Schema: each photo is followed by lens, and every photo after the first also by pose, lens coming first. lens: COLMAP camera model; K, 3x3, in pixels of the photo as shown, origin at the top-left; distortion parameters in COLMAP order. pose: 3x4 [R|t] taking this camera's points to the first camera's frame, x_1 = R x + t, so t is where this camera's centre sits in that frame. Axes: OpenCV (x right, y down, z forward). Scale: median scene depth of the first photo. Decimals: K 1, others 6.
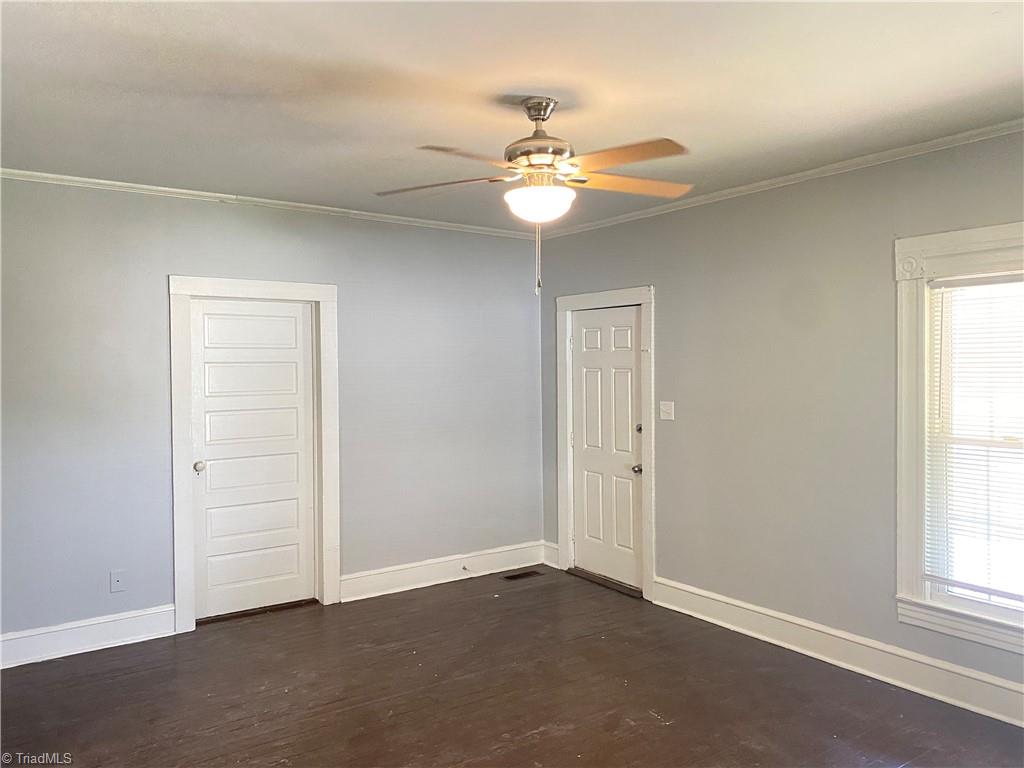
lens RADIAL K [[781.3, 0, 518.6], [0, 781.3, 388.0], [0, 0, 1]] dist [0.060613, -0.051434]
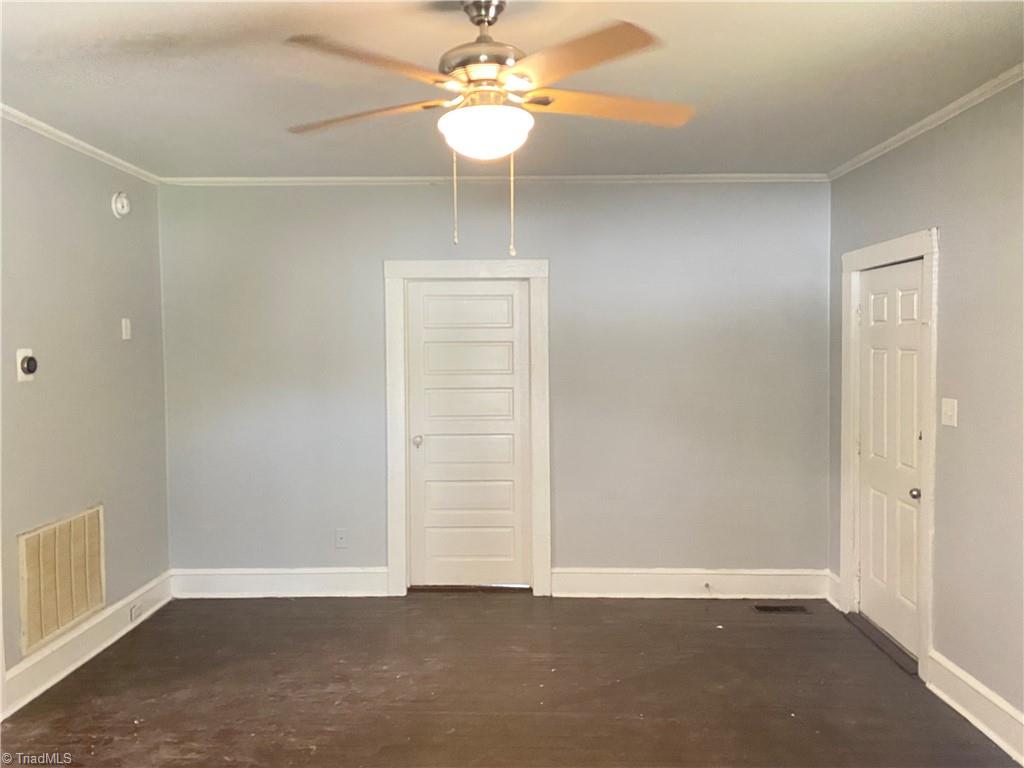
lens RADIAL K [[781.3, 0, 513.4], [0, 781.3, 385.8], [0, 0, 1]] dist [0.060613, -0.051434]
pose [[0.803613, 0.033826, -0.594190, 0.300235], [-0.018433, 0.999319, 0.031960, -0.008995], [0.594866, -0.014731, 0.803690, 0.232783]]
